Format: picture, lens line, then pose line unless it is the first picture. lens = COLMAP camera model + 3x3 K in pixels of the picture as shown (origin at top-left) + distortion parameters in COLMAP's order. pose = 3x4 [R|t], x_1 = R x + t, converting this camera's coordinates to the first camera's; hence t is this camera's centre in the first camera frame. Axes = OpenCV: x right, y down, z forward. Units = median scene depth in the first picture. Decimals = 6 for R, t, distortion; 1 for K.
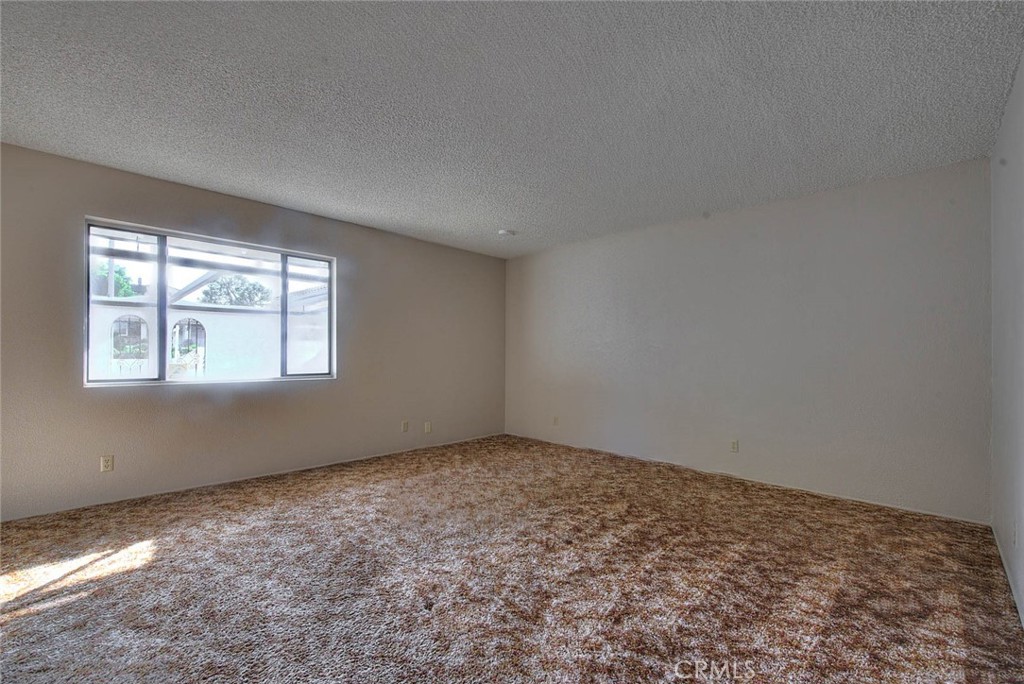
lens RADIAL K [[403.7, 0, 512.0], [0, 403.7, 342.0], [0, 0, 1]] dist [-0.000634, -0.003056]
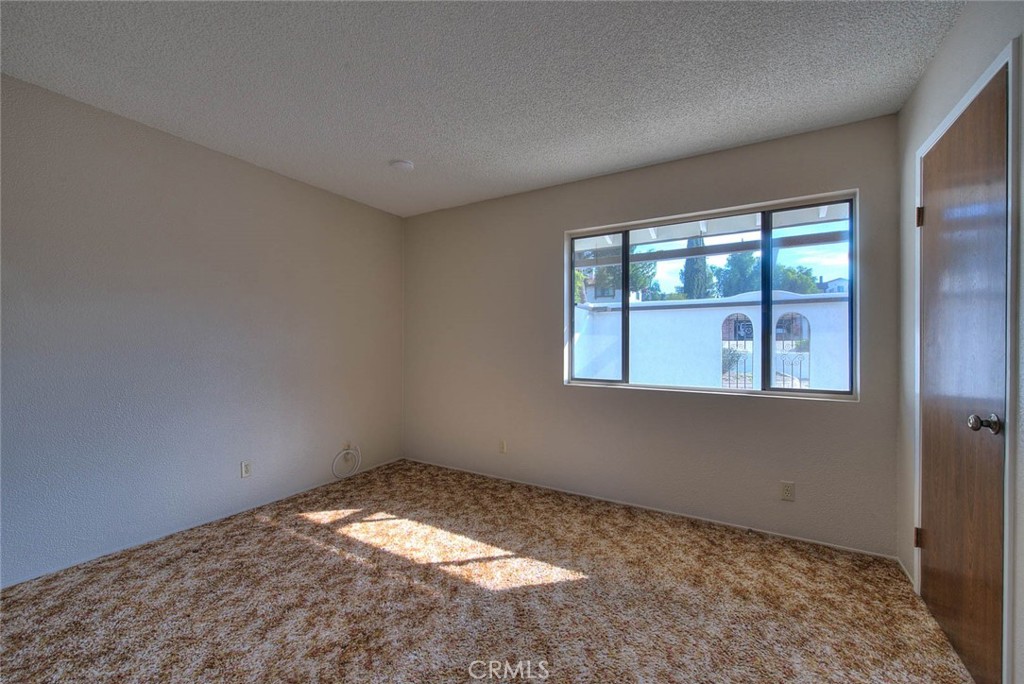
lens RADIAL K [[403.7, 0, 512.0], [0, 403.7, 342.0], [0, 0, 1]] dist [-0.000634, -0.003056]
pose [[0.238006, -0.006569, -0.971241, -0.007248], [0.021814, 0.999761, -0.001416, -0.005711], [0.971019, -0.020850, 0.238093, 0.511733]]
